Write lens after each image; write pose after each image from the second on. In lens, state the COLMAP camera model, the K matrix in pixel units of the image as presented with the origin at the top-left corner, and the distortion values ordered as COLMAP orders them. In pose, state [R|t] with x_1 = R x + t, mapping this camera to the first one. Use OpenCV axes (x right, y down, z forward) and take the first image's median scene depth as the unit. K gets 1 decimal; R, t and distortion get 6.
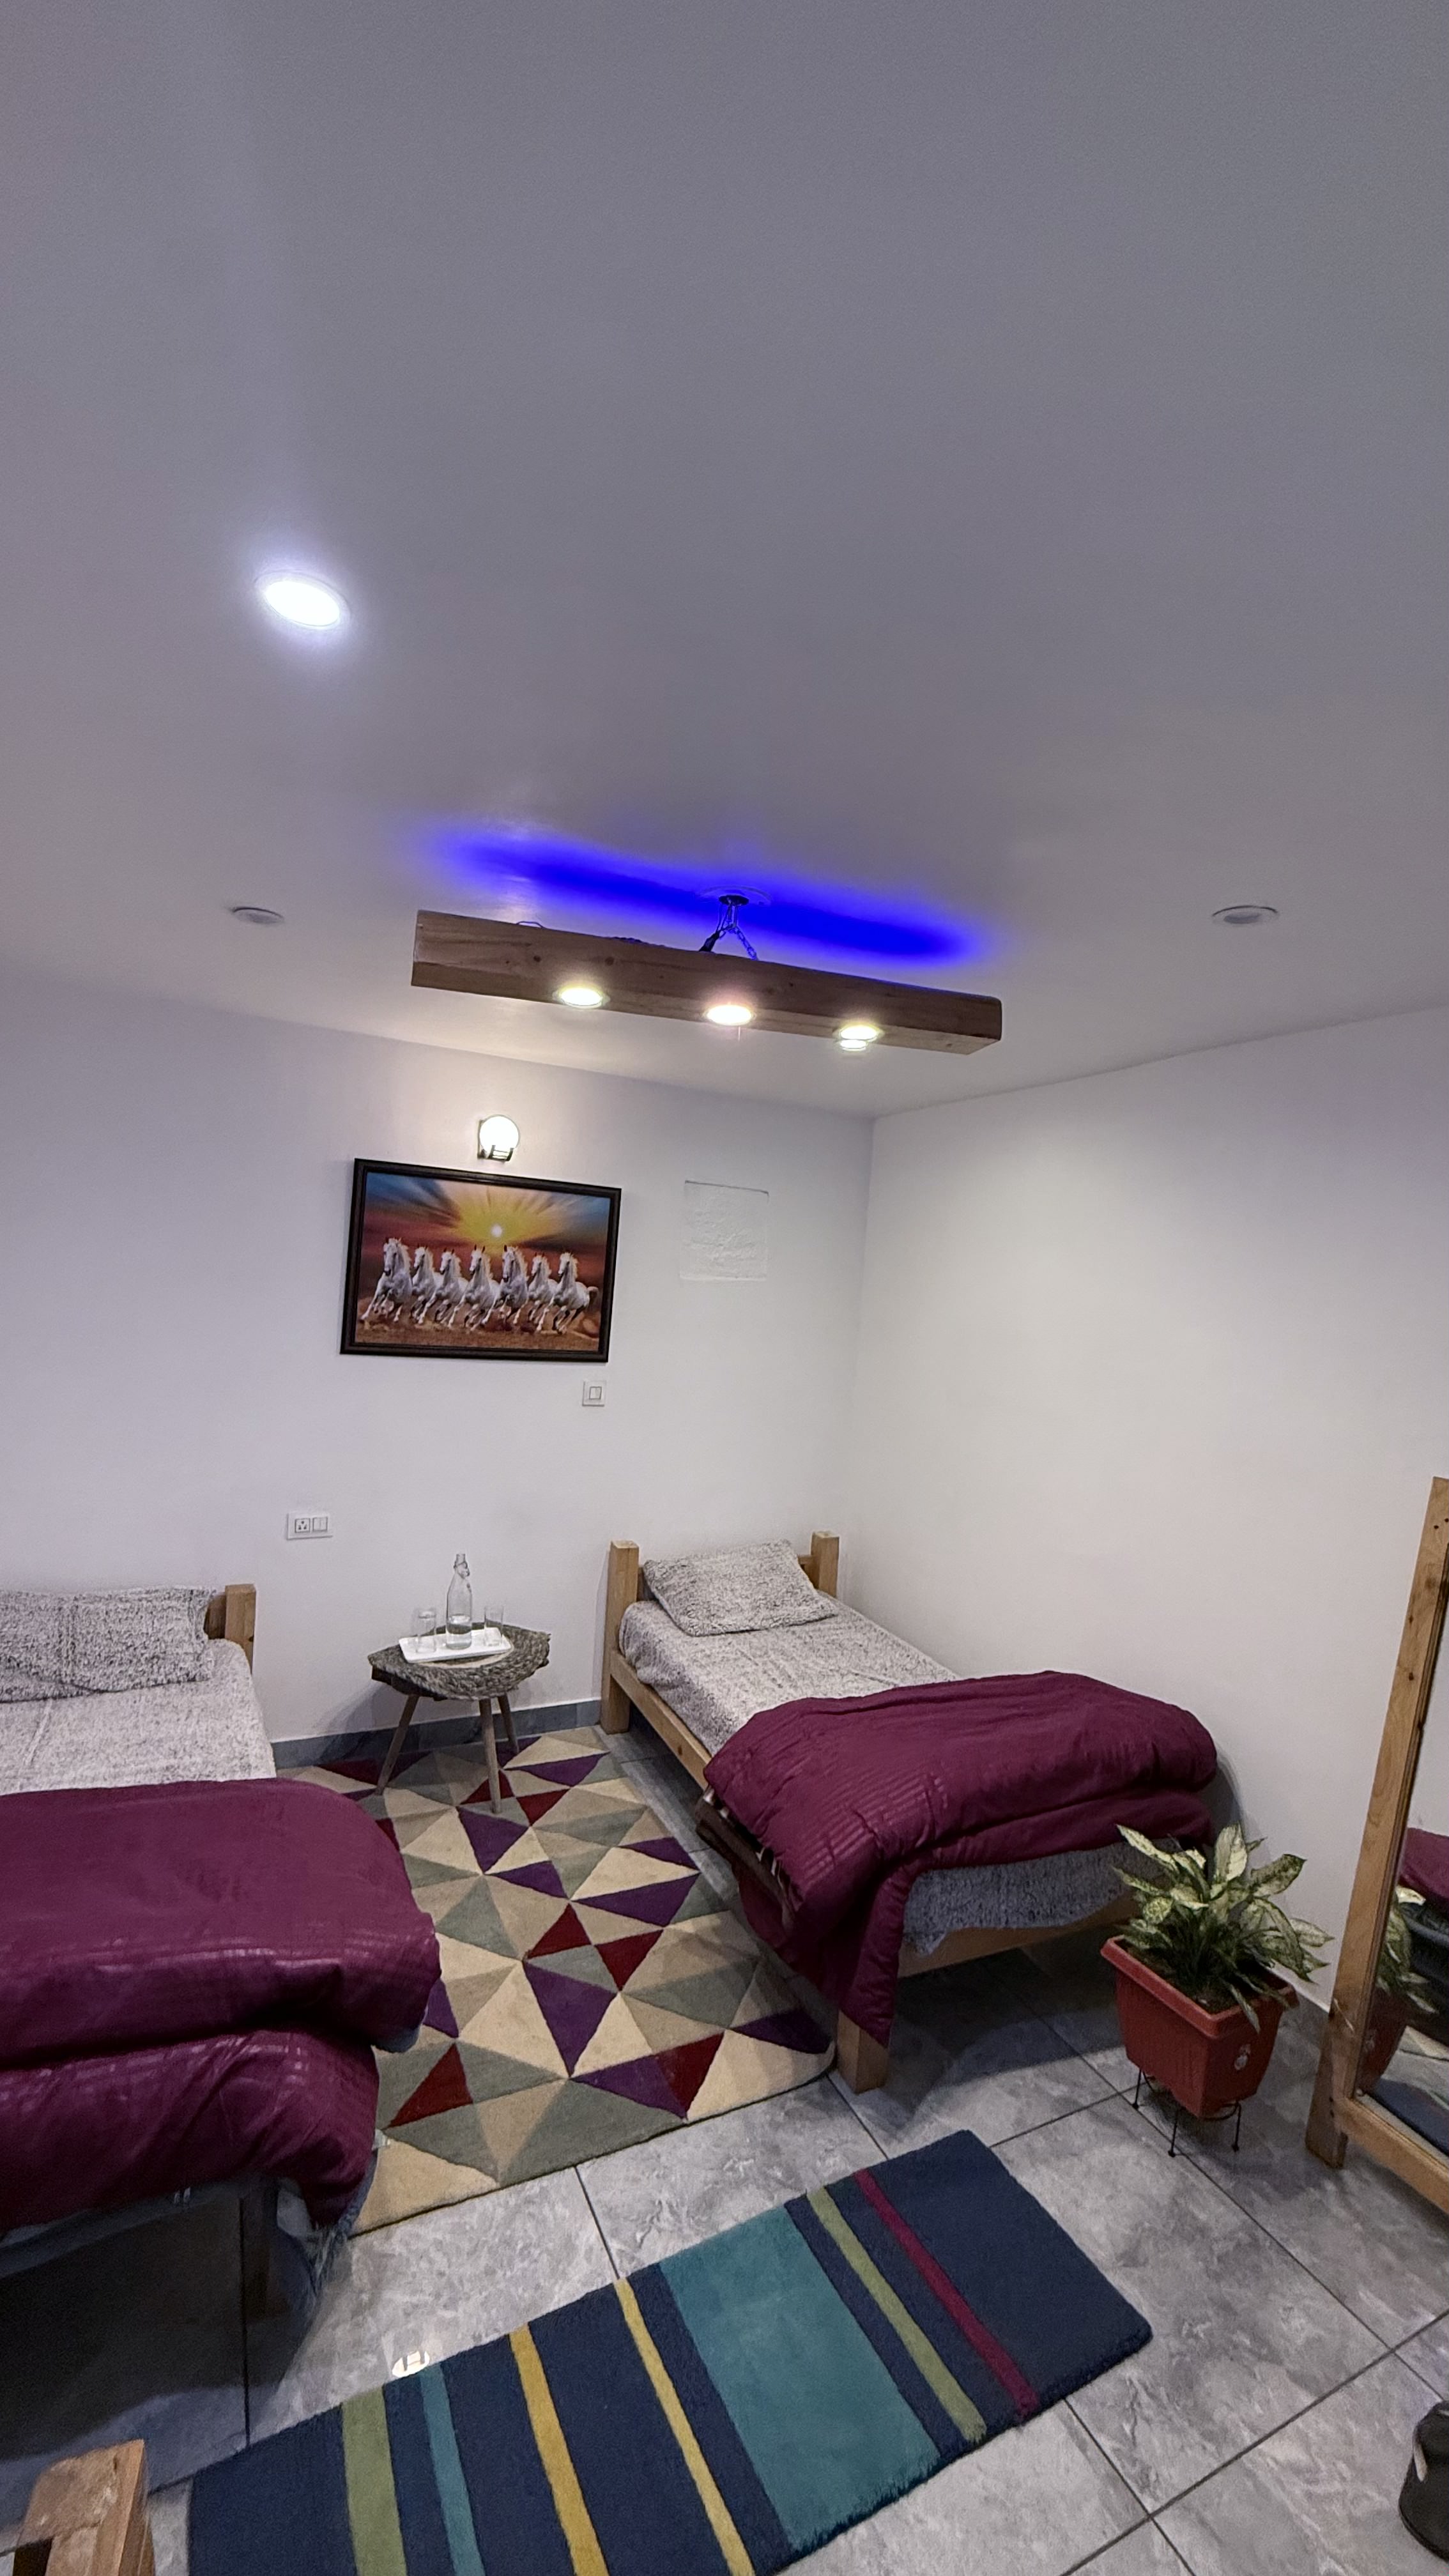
lens RADIAL K [[1023.9, 0, 724.5], [0, 1023.9, 1288.0], [0, 0, 1]] dist [-0.001331, 0.000175]
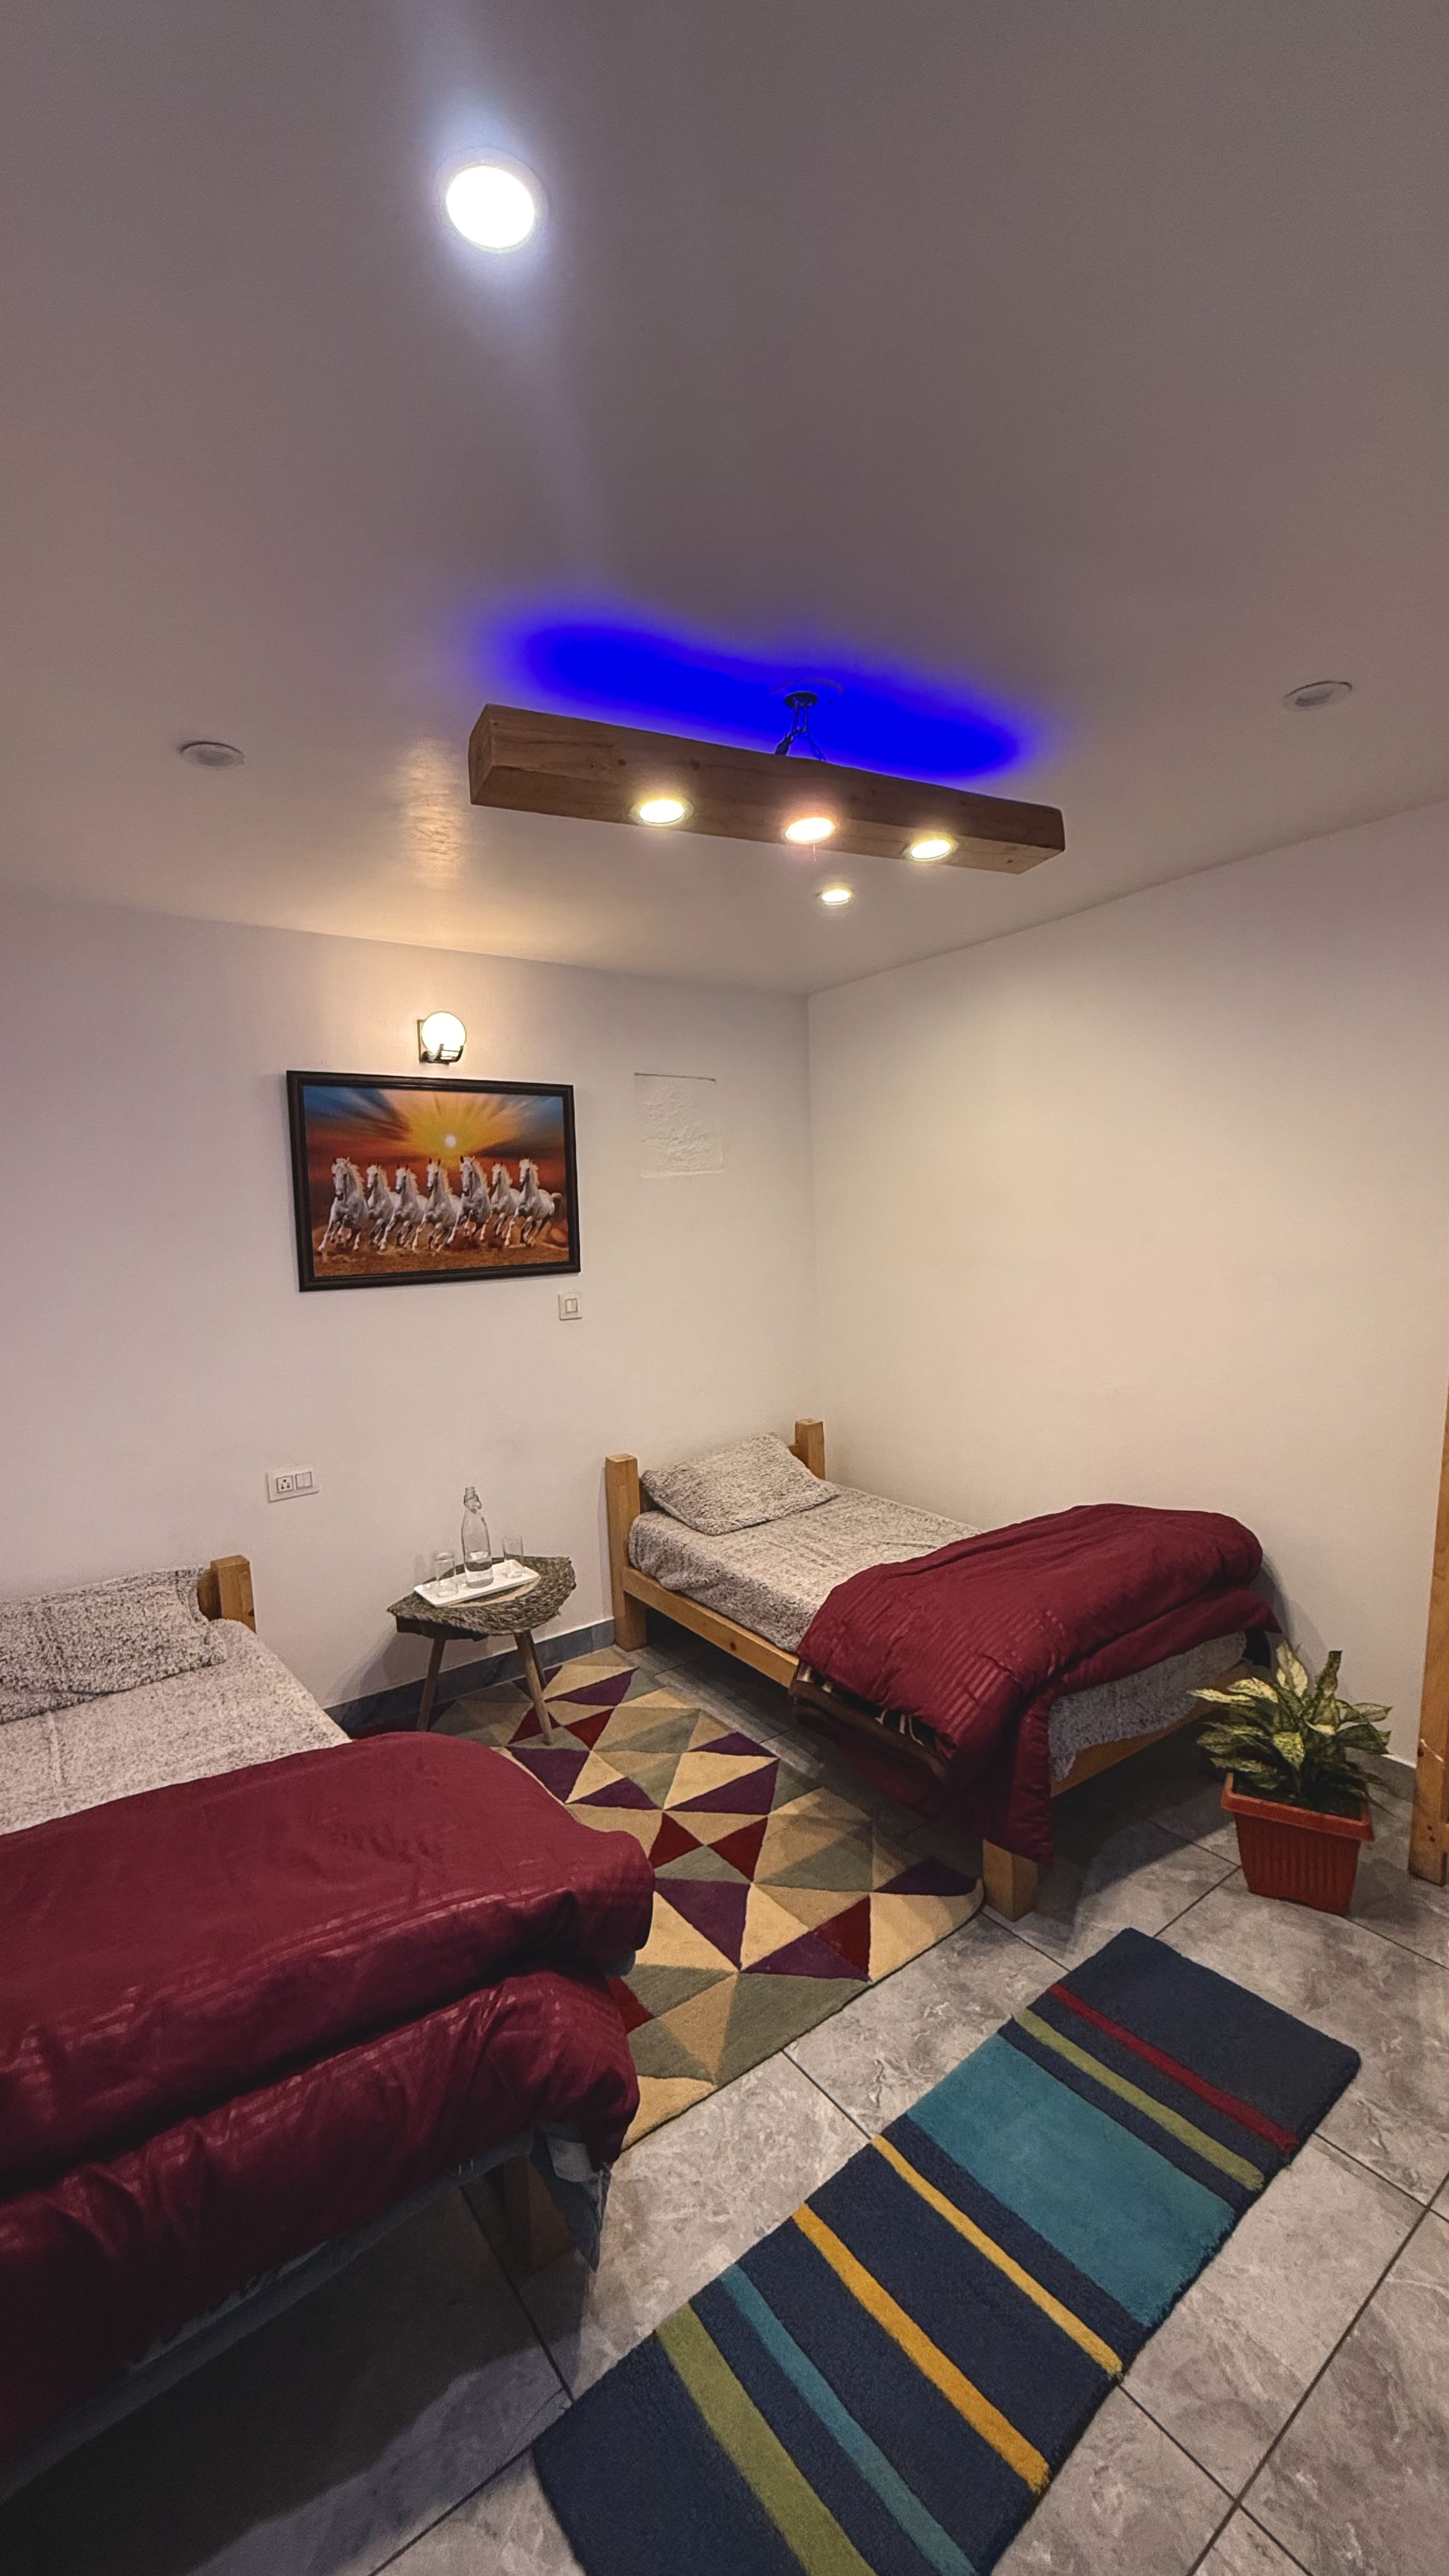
lens RADIAL K [[1023.0, 0, 724.5], [0, 1023.0, 1288.0], [0, 0, 1]] dist [-0.000549, -0.000222]
pose [[0.978852, -0.123154, 0.163345, -0.195421], [0.112212, 0.990877, 0.074636, 0.044745], [-0.171046, -0.054728, 0.983742, 0.067146]]
